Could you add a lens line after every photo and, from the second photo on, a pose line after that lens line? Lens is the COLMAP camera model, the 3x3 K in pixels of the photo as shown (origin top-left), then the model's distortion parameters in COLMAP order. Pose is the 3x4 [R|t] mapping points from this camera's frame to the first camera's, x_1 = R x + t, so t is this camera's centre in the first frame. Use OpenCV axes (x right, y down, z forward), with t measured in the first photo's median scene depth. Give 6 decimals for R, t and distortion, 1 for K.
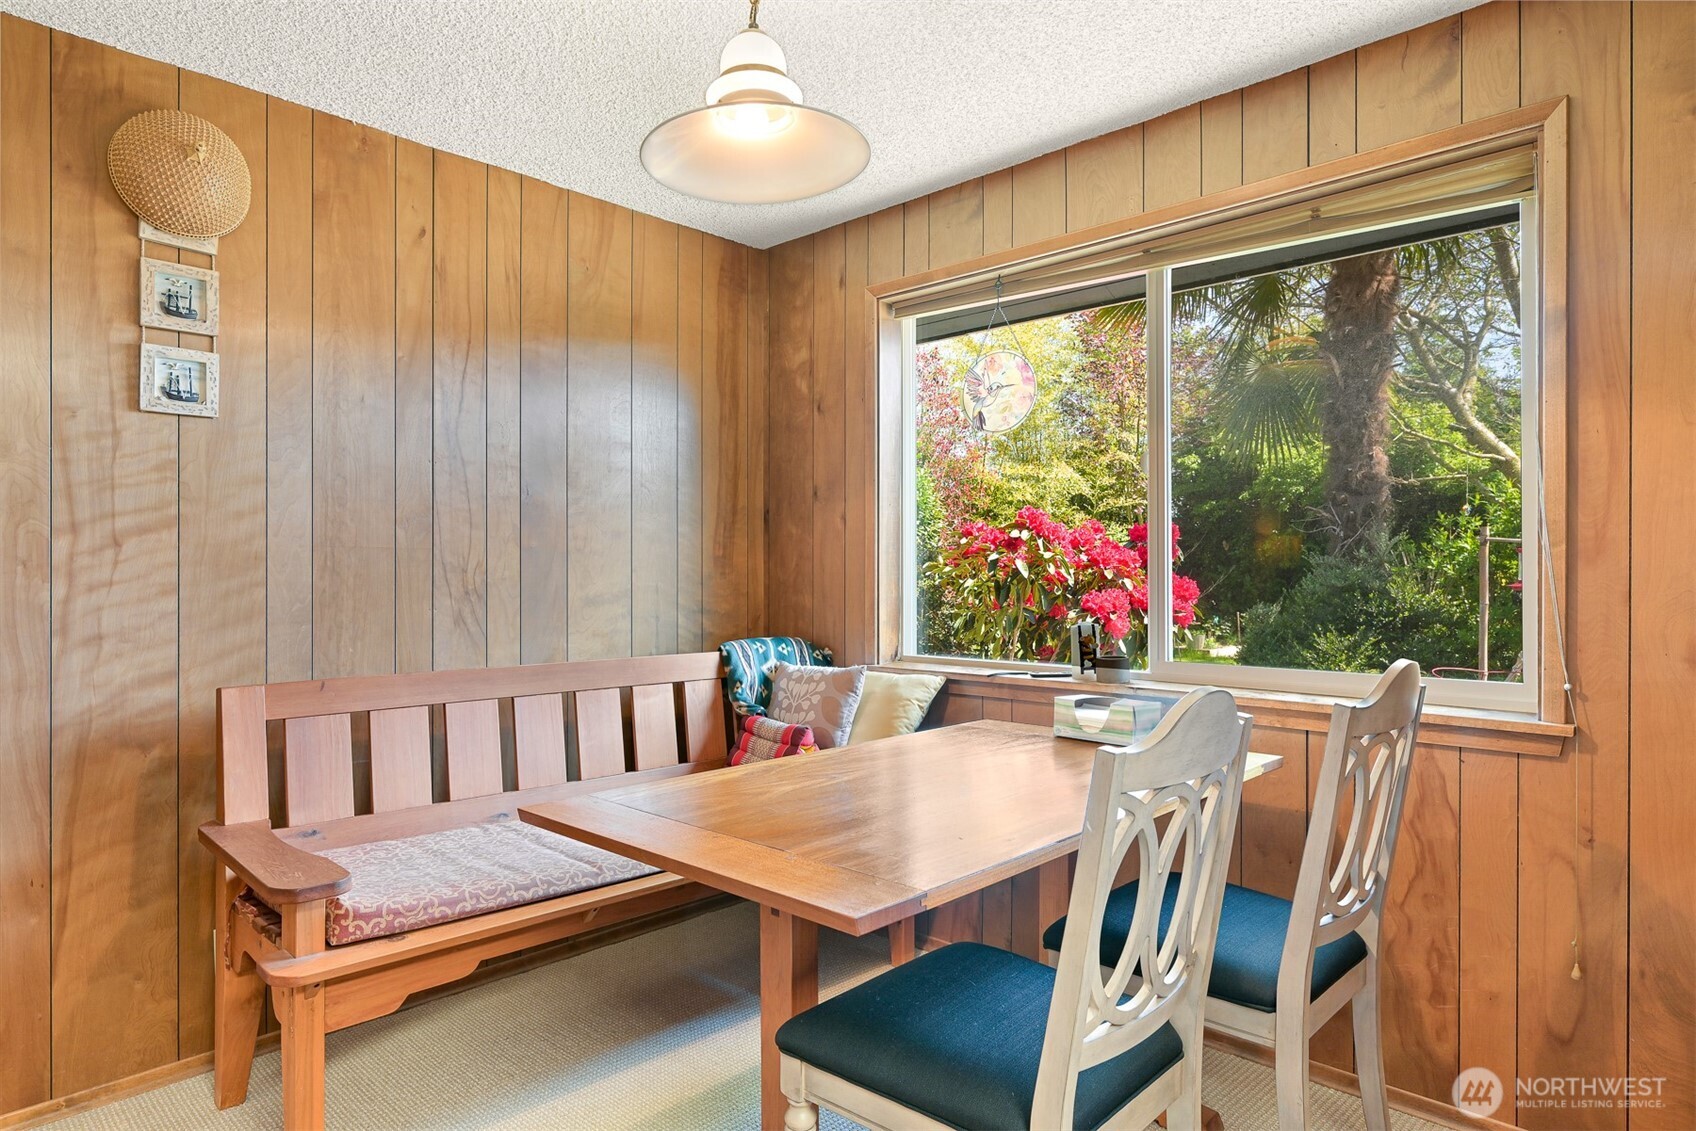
lens RADIAL K [[989.6, 0, 845.9], [0, 989.6, 571.4], [0, 0, 1]] dist [-0.000842, 0.000609]
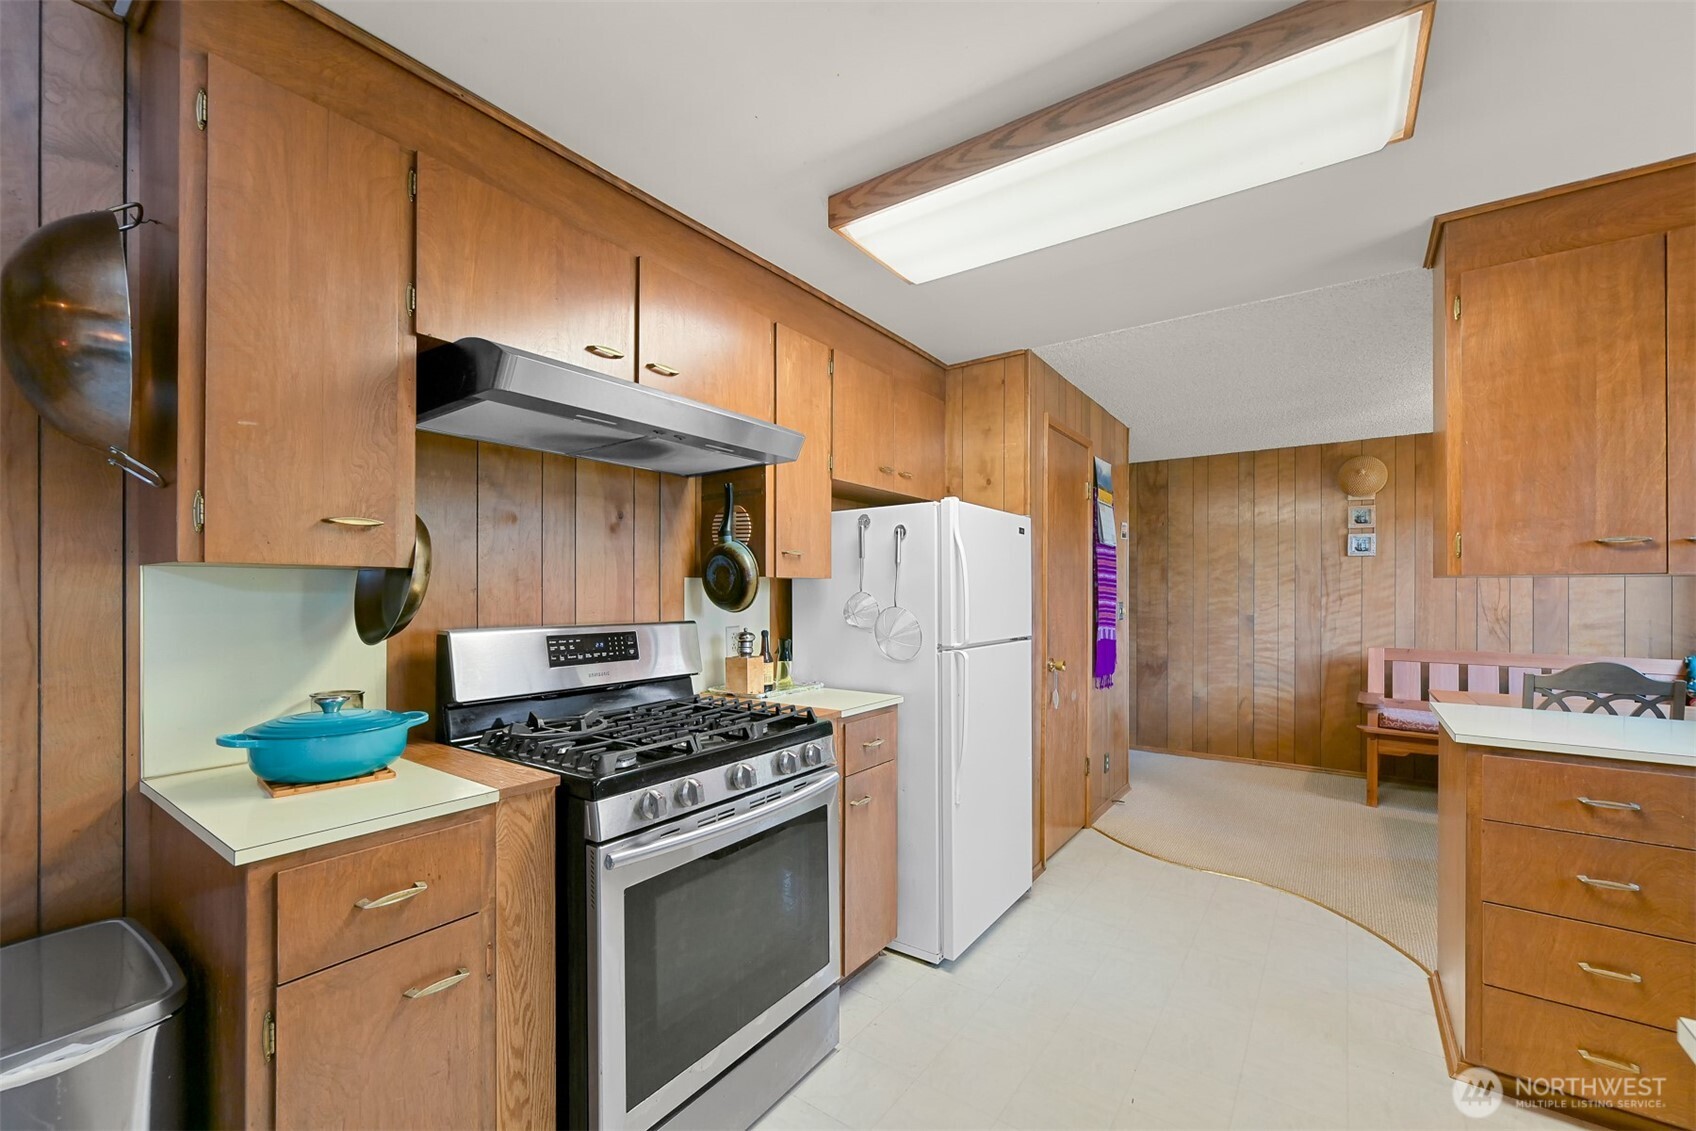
lens RADIAL K [[678.1, 0, 851.4], [0, 678.1, 590.0], [0, 0, 1]] dist [-0.000186, 0.000046]
pose [[0.130807, -0.001640, -0.991407, 1.161335], [-0.001959, 0.999996, -0.001913, -0.048379], [0.991406, 0.002192, 0.130803, -0.800625]]
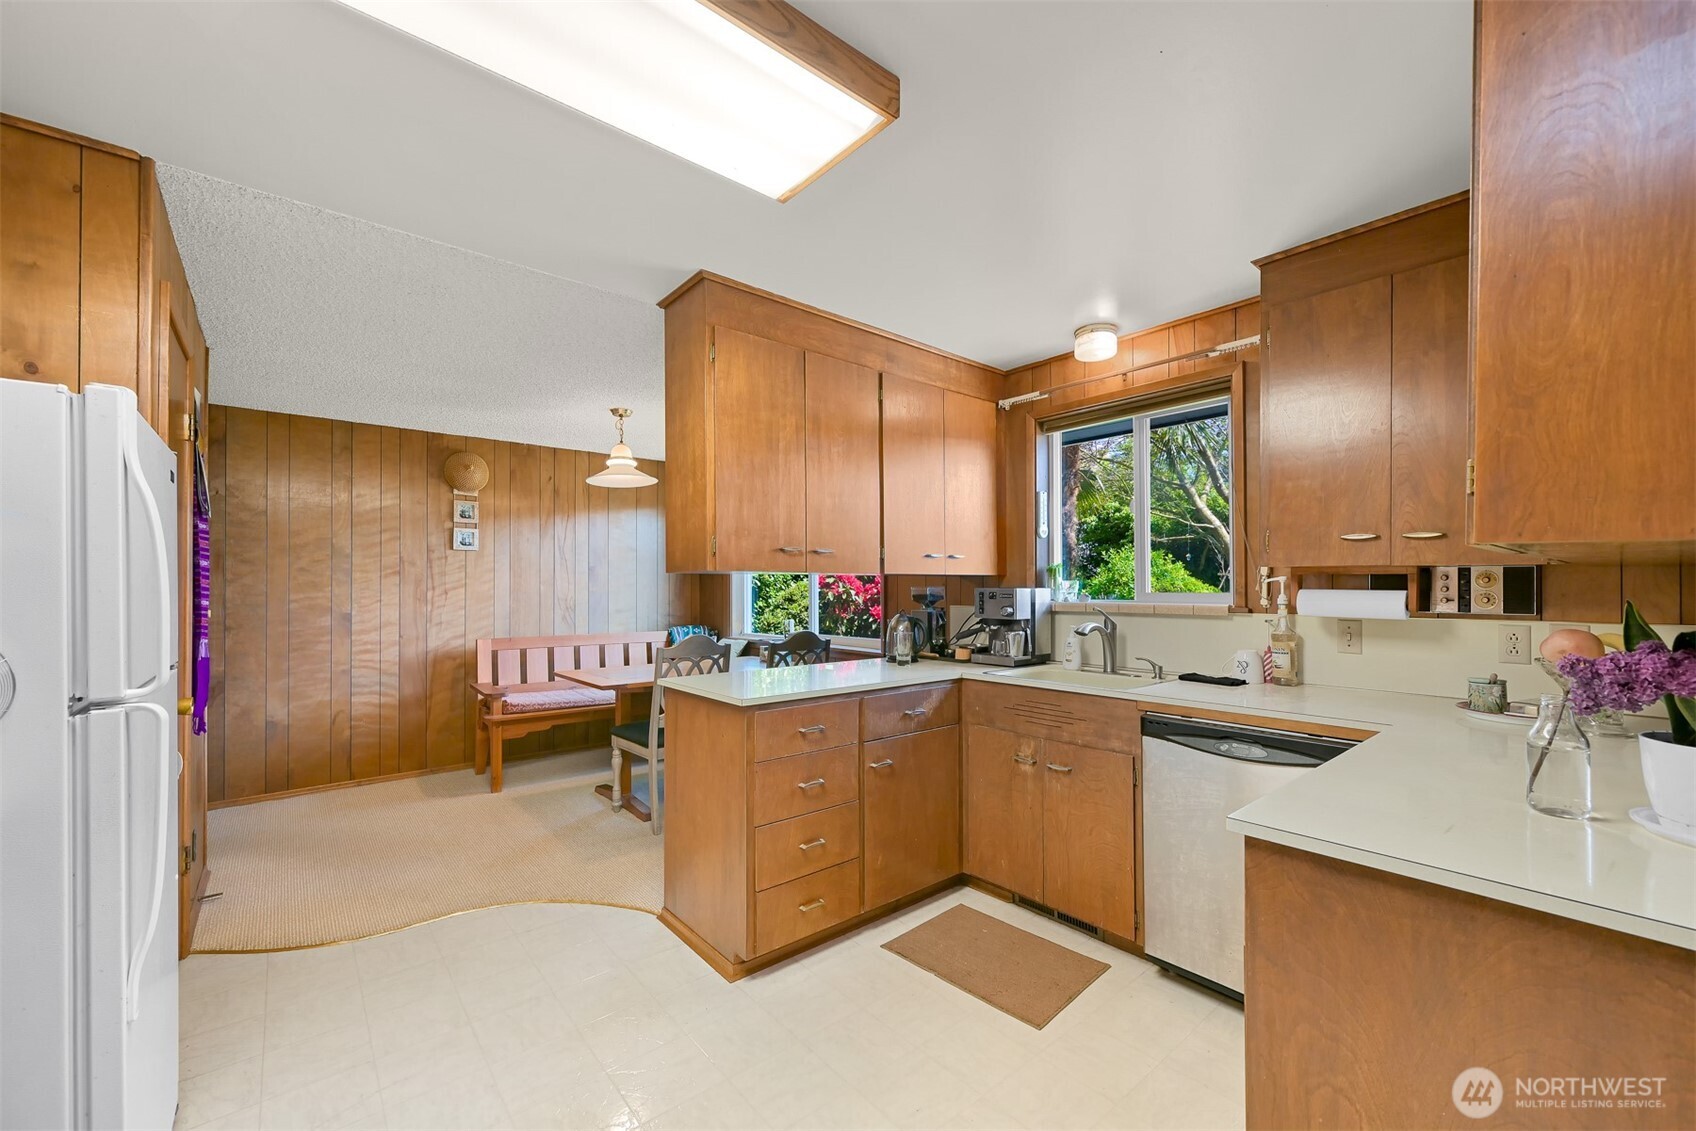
lens RADIAL K [[678.7, 0, 852.7], [0, 678.7, 581.1], [0, 0, 1]] dist [0.000486, 0.000178]
pose [[0.993762, -0.002157, -0.111501, 0.746178], [0.001305, 0.999969, -0.007718, -0.045718], [0.111515, 0.007525, 0.993734, -0.947296]]
